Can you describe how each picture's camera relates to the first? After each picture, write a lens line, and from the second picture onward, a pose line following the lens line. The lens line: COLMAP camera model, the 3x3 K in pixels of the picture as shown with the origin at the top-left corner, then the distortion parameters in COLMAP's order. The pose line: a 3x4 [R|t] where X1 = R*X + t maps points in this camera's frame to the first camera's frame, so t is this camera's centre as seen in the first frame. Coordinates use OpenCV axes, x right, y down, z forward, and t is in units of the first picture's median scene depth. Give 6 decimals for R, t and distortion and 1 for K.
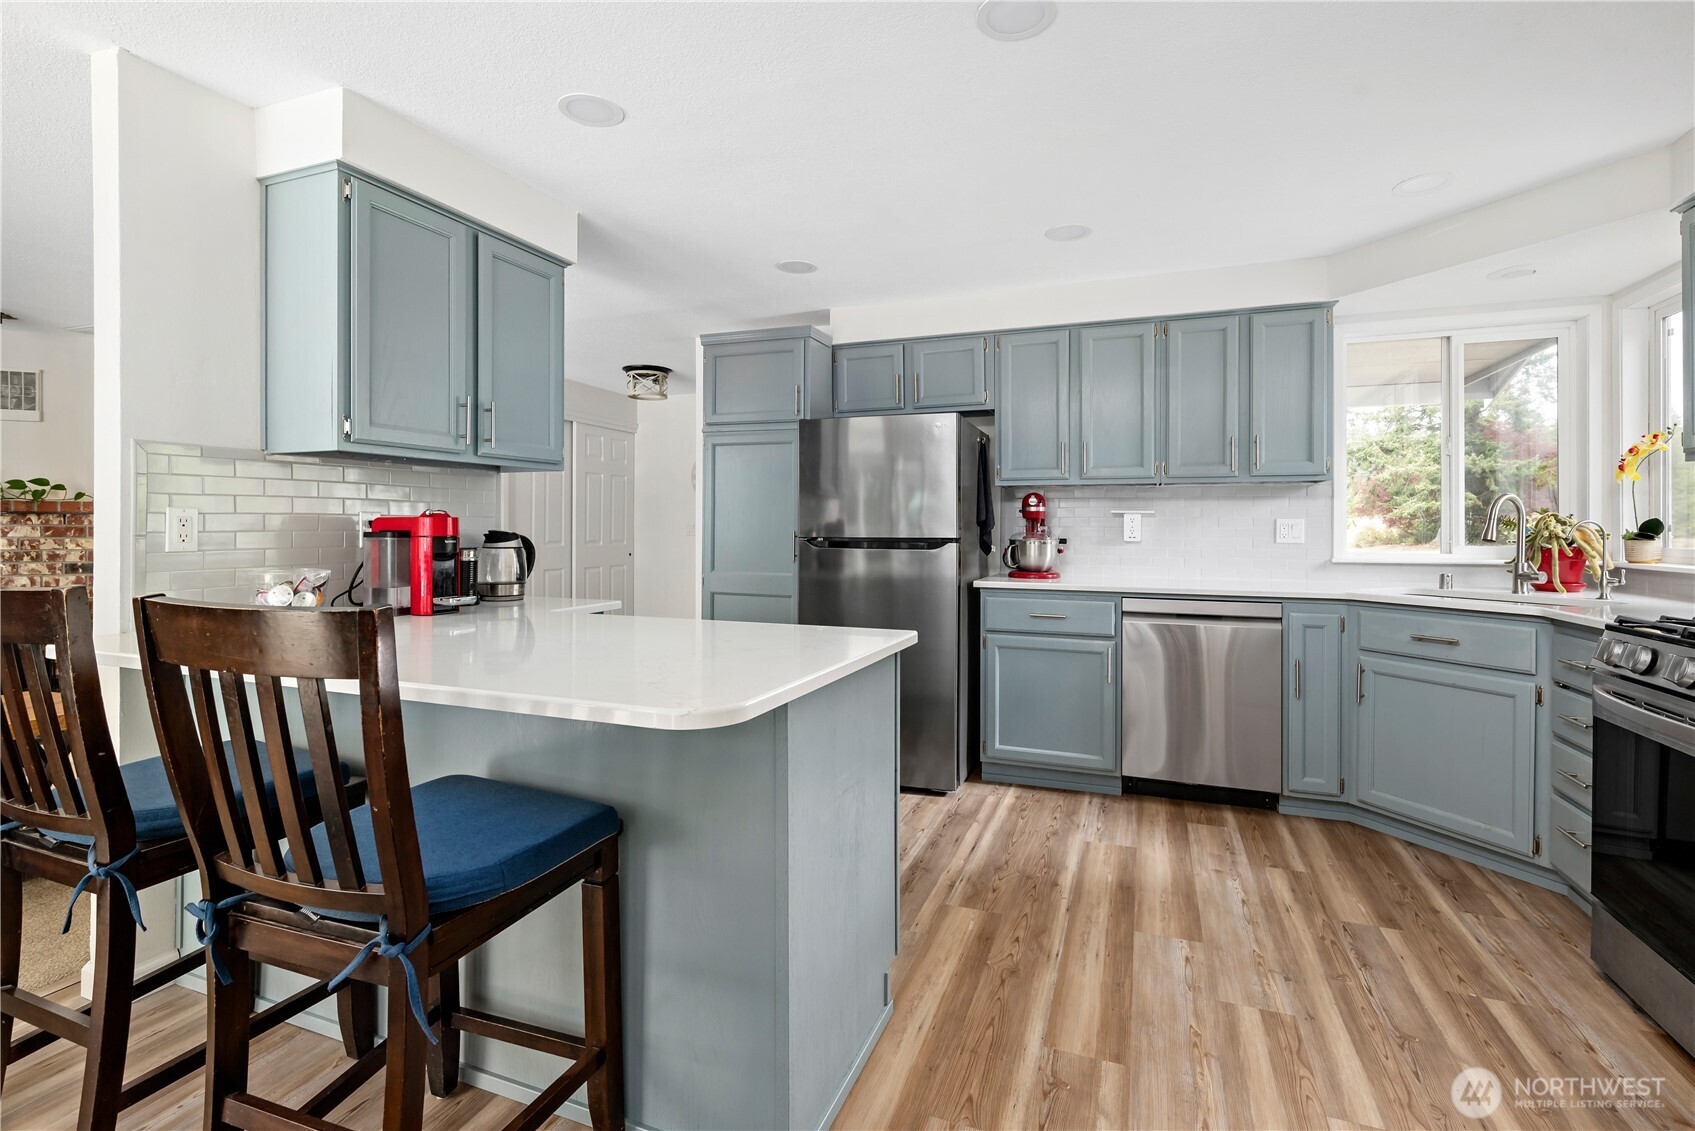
lens RADIAL K [[793.9, 0, 859.0], [0, 793.9, 546.0], [0, 0, 1]] dist [-0.001276, -0.000094]
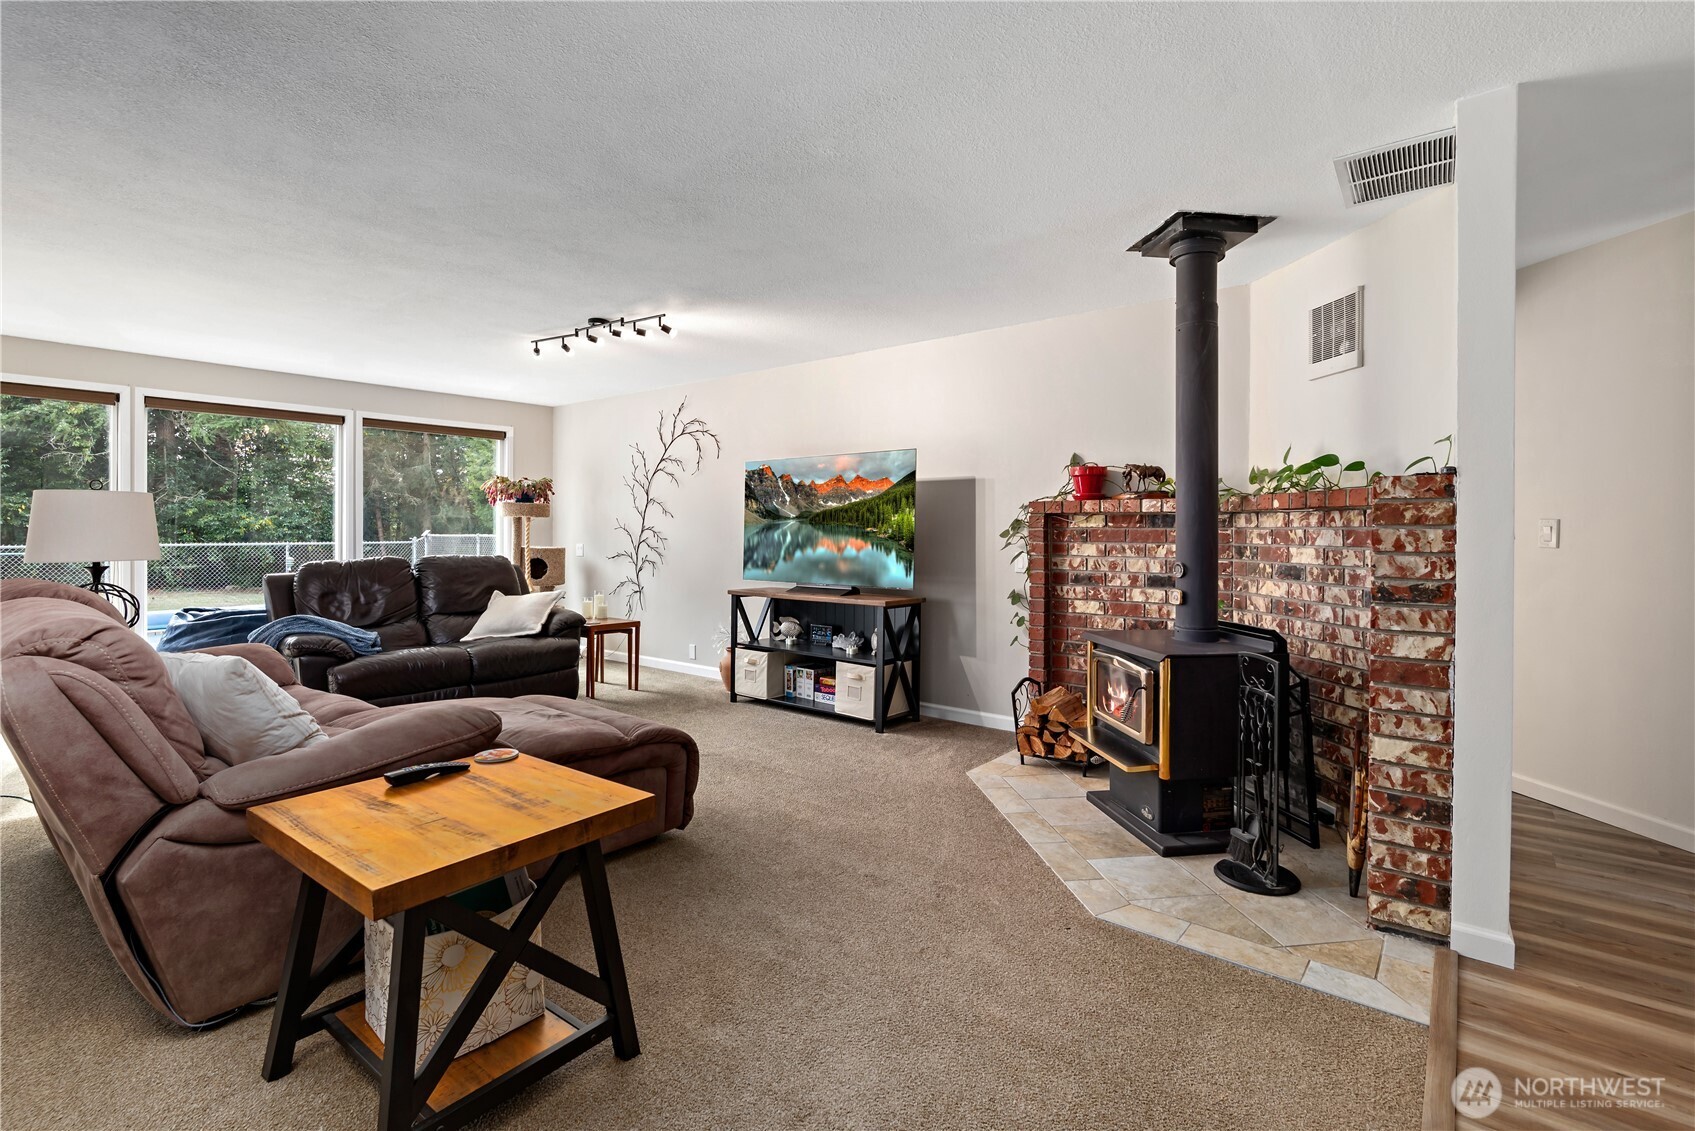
lens RADIAL K [[776.7, 0, 855.9], [0, 776.7, 526.3], [0, 0, 1]] dist [0.000090, -0.000212]
pose [[-0.295543, -0.008466, -0.955292, -0.316706], [-0.027242, 0.999629, -0.000431, -0.016723], [0.954941, 0.025897, -0.295664, 0.810819]]
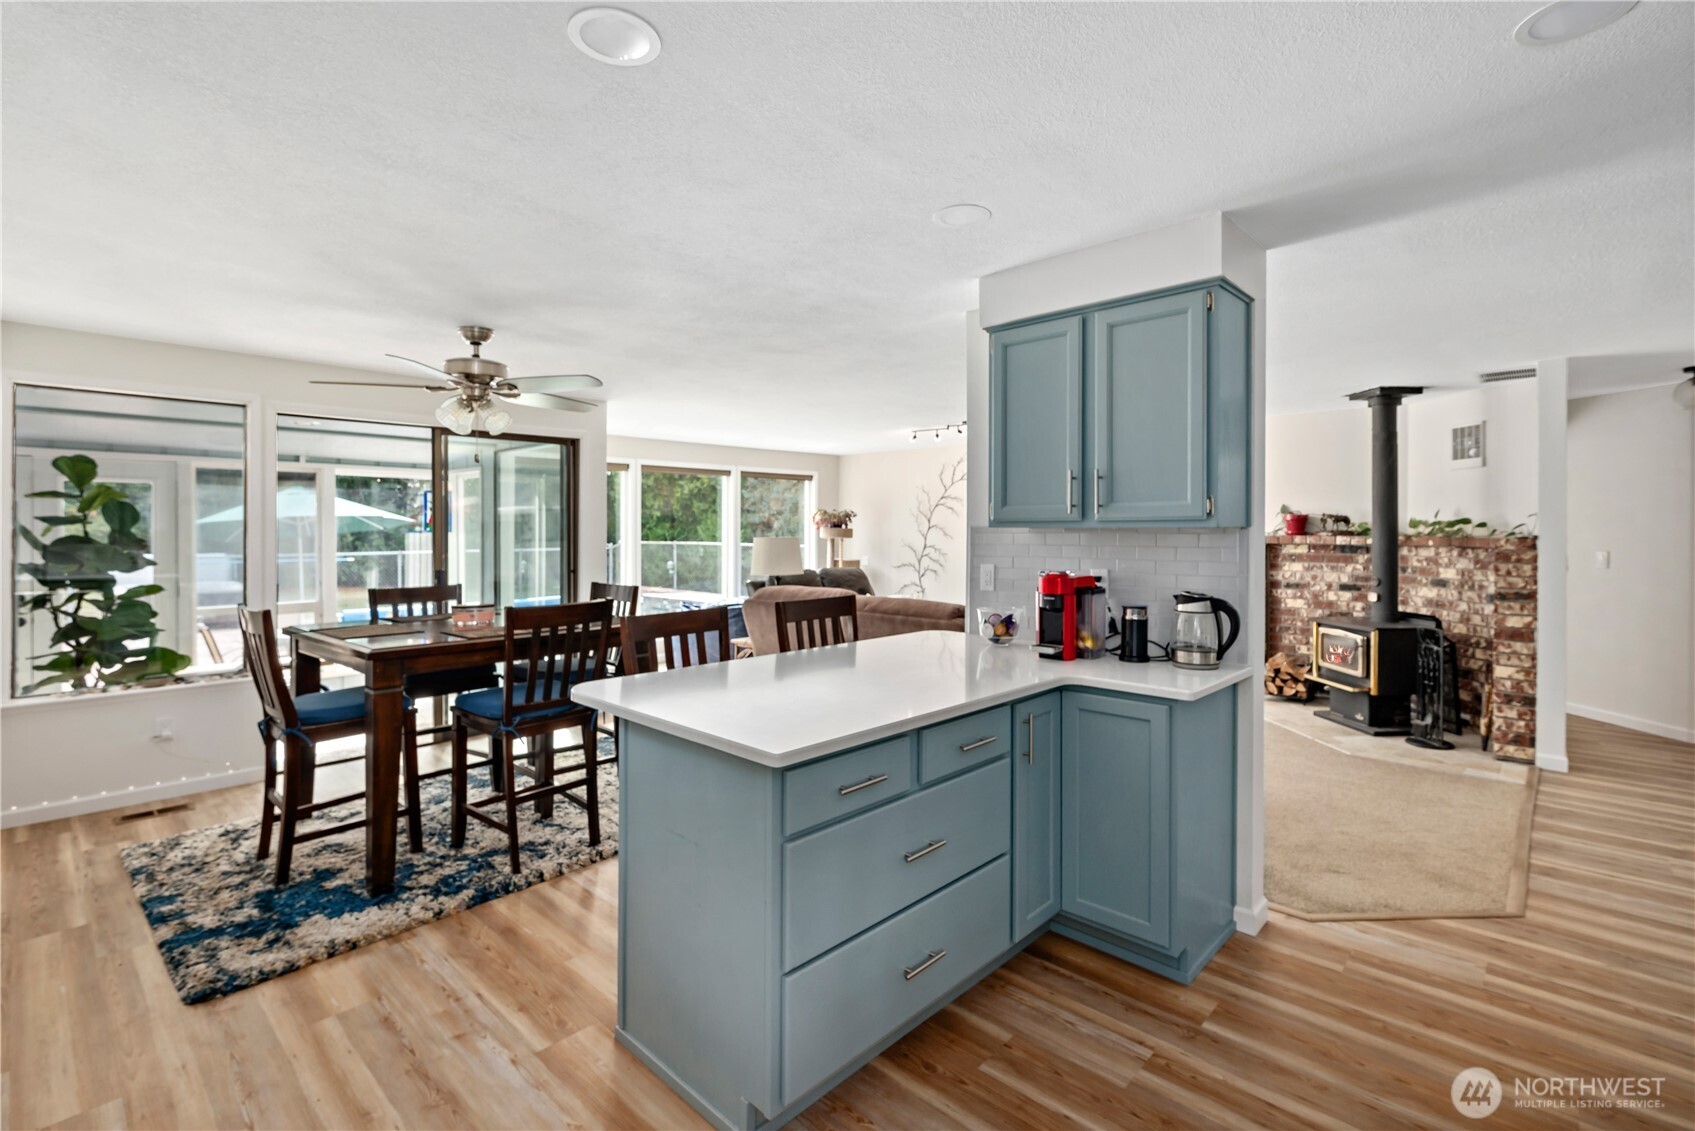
lens RADIAL K [[776.7, 0, 855.9], [0, 776.7, 526.3], [0, 0, 1]] dist [0.000090, -0.000212]
pose [[-0.372947, -0.005176, -0.927838, 0.329225], [-0.022937, 0.999730, 0.003643, -0.056105], [0.927569, 0.022641, -0.372966, 0.594104]]
